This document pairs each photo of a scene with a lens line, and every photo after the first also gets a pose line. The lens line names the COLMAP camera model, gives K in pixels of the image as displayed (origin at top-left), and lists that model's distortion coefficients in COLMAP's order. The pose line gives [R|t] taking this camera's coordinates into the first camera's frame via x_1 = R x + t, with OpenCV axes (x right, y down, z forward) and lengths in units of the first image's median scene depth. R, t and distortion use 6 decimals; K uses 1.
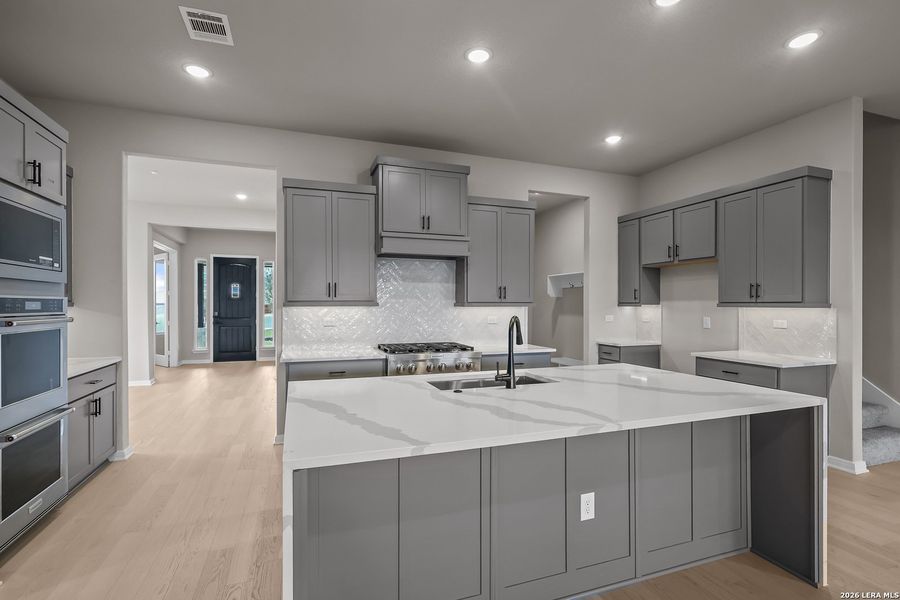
lens RADIAL K [[416.1, 0, 446.7], [0, 416.1, 304.1], [0, 0, 1]] dist [-0.000797, 0.001291]
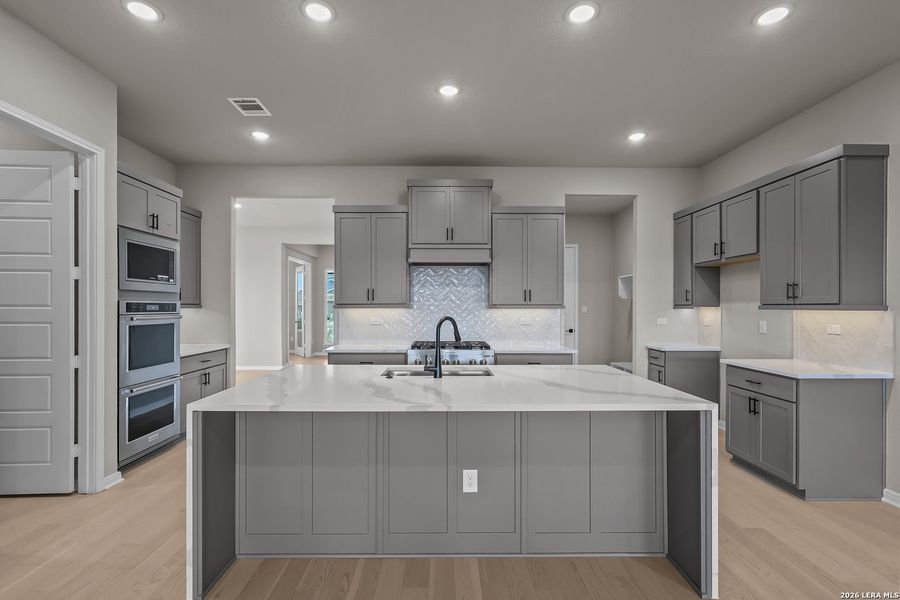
lens RADIAL K [[416.1, 0, 459.5], [0, 416.1, 303.3], [0, 0, 1]] dist [-0.000797, 0.001291]
pose [[0.946386, -0.003103, -0.323023, 0.356923], [0.000586, 0.999969, -0.007889, 0.000607], [0.323037, 0.007277, 0.946358, -0.056466]]
